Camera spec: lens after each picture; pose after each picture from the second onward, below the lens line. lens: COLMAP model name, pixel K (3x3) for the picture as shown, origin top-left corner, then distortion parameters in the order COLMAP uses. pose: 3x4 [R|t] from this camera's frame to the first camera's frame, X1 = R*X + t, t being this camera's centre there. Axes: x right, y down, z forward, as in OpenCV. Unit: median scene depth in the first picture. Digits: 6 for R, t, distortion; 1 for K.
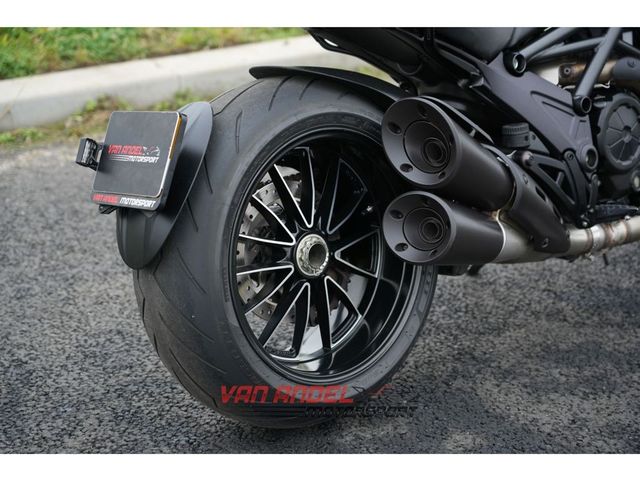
lens RADIAL K [[1535.9, 0, 320.0], [0, 1535.9, 240.0], [0, 0, 1]] dist [-0.017278, 0.334593]
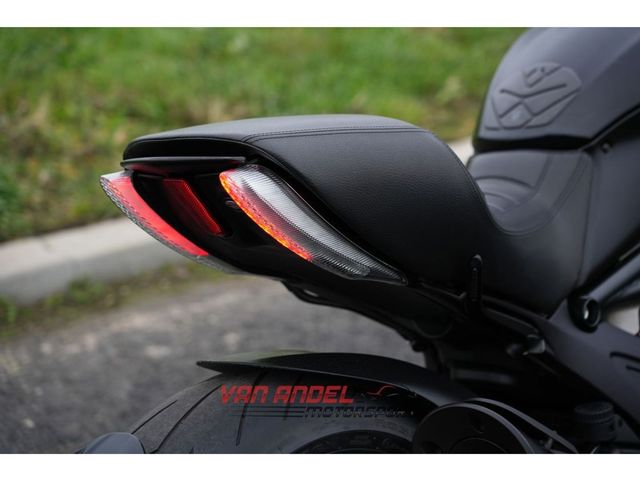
lens RADIAL K [[1535.9, 0, 320.0], [0, 1535.9, 240.0], [0, 0, 1]] dist [-0.017278, 0.334593]
pose [[0.996707, -0.039453, 0.070842, -0.035933], [0.043364, 0.997570, -0.054537, -0.116291], [-0.068518, 0.057429, 0.995996, 0.338016]]
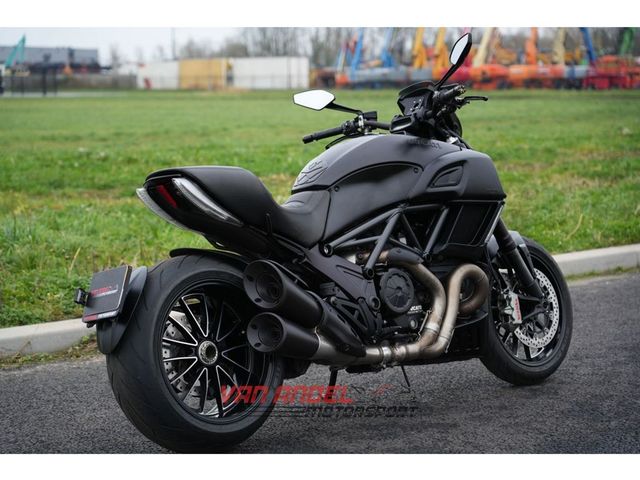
lens RADIAL K [[1535.9, 0, 320.0], [0, 1535.9, 240.0], [0, 0, 1]] dist [-0.017278, 0.334593]
pose [[0.998551, -0.053553, 0.005386, 0.112678], [0.053302, 0.970035, -0.237048, 0.288178], [0.007470, 0.236991, 0.971483, -0.696303]]
